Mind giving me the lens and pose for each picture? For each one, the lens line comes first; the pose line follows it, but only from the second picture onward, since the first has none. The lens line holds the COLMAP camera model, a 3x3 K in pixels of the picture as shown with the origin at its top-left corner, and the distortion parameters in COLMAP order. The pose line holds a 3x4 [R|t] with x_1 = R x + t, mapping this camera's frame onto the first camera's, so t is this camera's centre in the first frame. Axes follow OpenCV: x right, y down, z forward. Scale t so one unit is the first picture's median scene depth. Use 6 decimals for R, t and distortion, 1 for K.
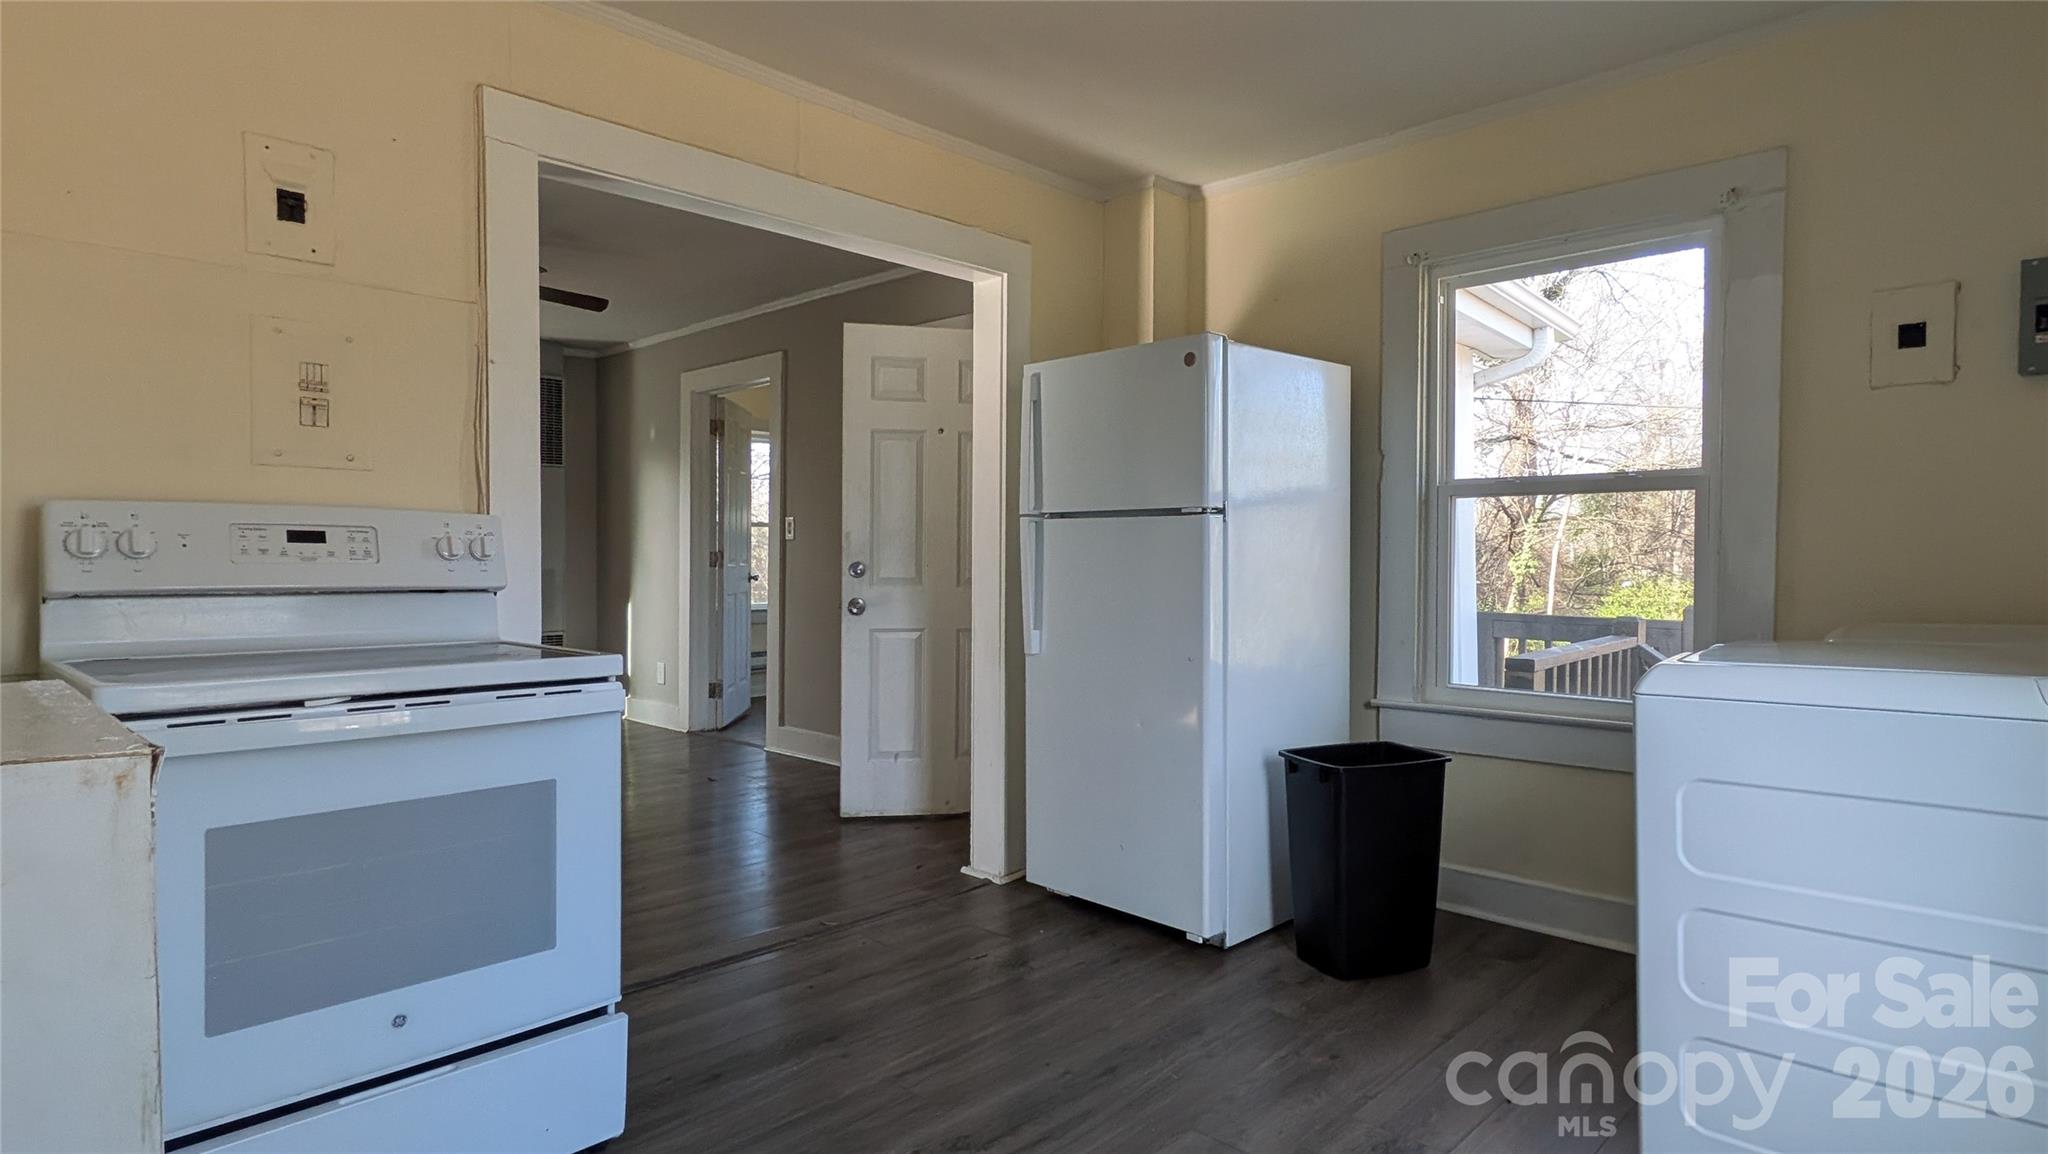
lens RADIAL K [[1038.5, 0, 1018.5], [0, 1038.5, 584.7], [0, 0, 1]] dist [0.016265, -0.000731]
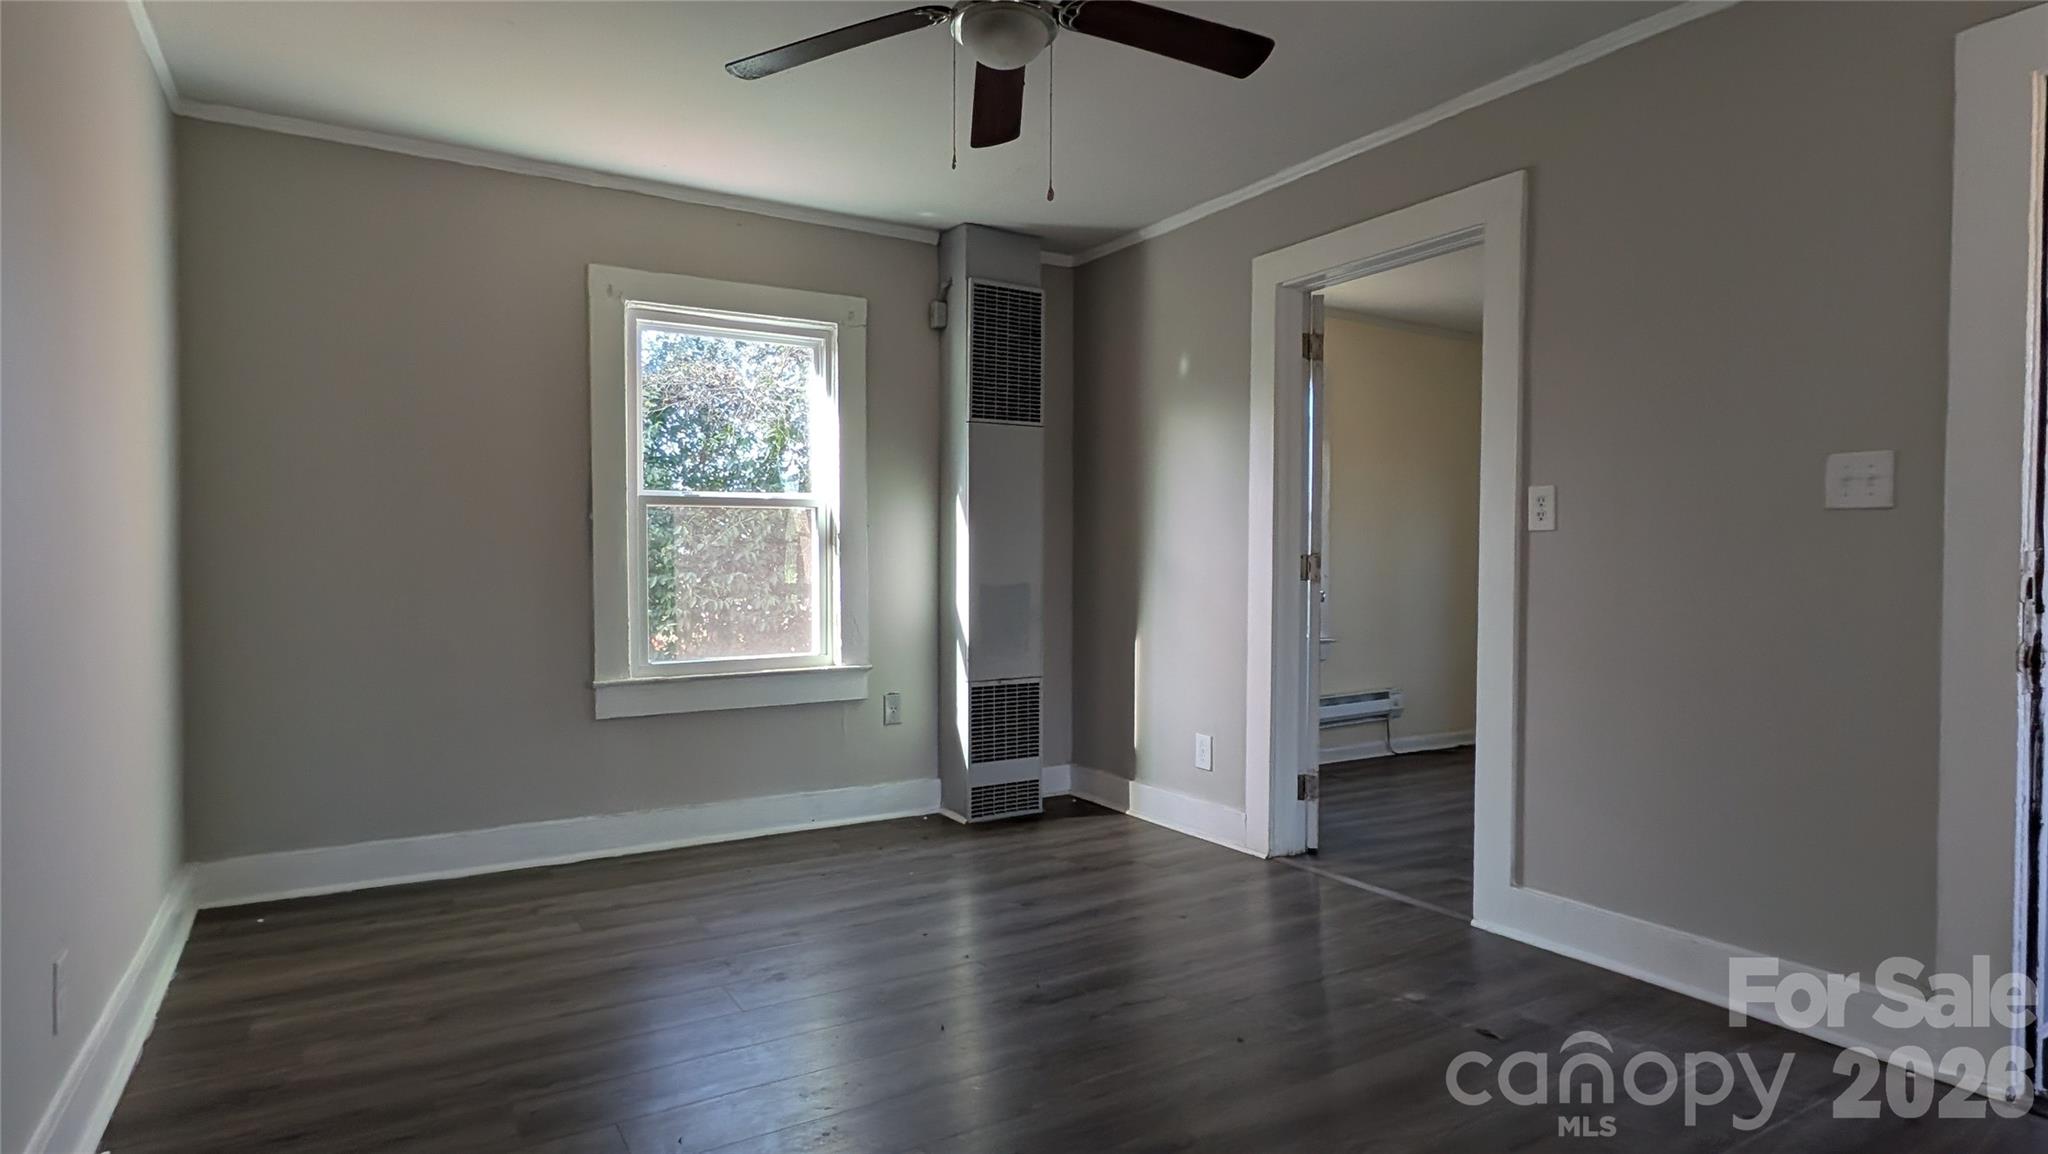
lens RADIAL K [[1038.5, 0, 1023.5], [0, 1038.5, 576.3], [0, 0, 1]] dist [0.016265, -0.000731]
pose [[0.971572, -0.011286, -0.236476, -0.310088], [0.009845, 0.999925, -0.007270, -0.016848], [0.236541, 0.004735, 0.971610, 0.382872]]
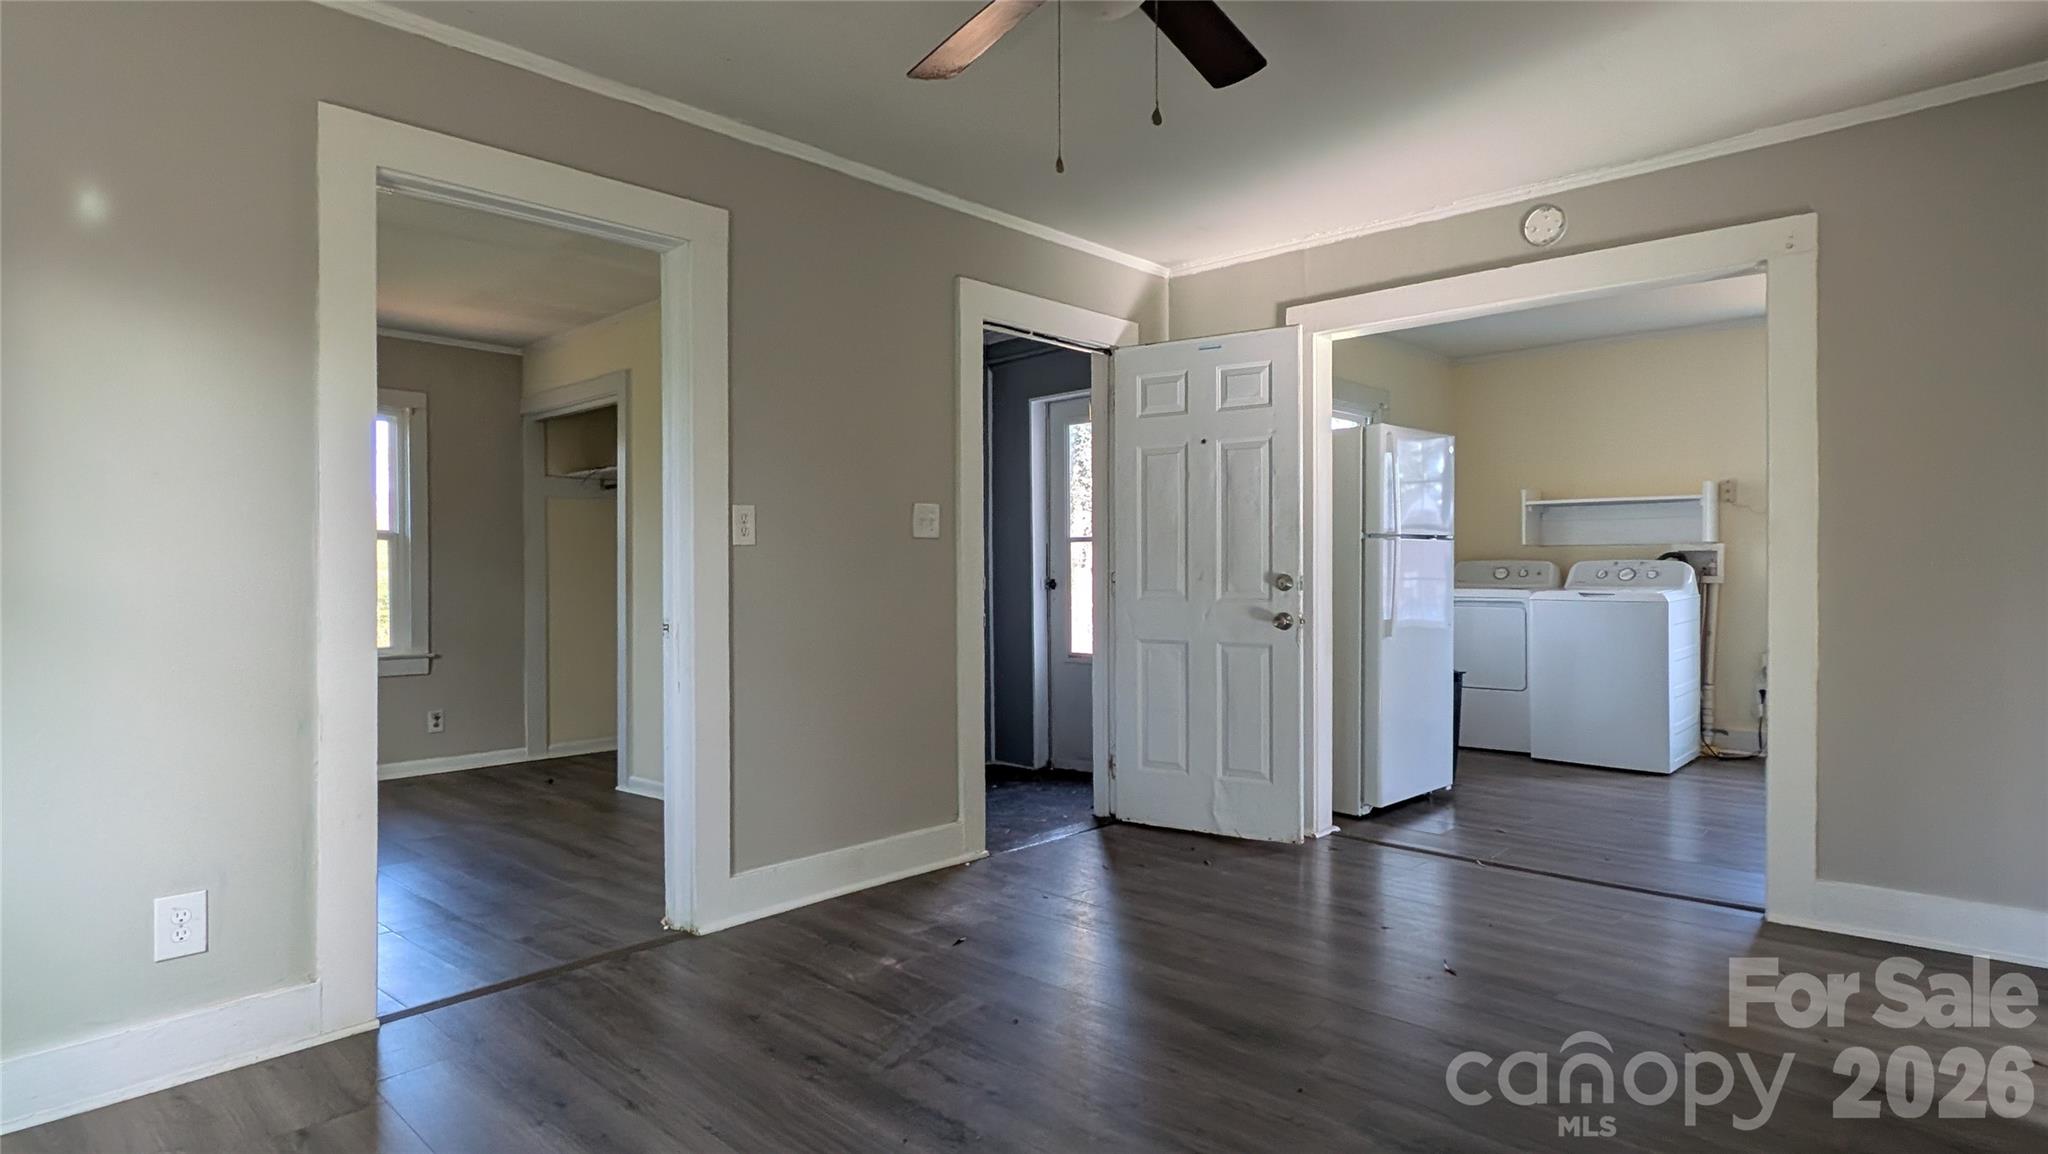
lens RADIAL K [[1038.5, 0, 1044.0], [0, 1038.5, 576.2], [0, 0, 1]] dist [0.016265, -0.000731]
pose [[0.027289, -0.027611, 0.999246, -0.703938], [0.028803, 0.999225, 0.026823, -0.032619], [-0.999213, 0.028049, 0.028063, 0.727006]]
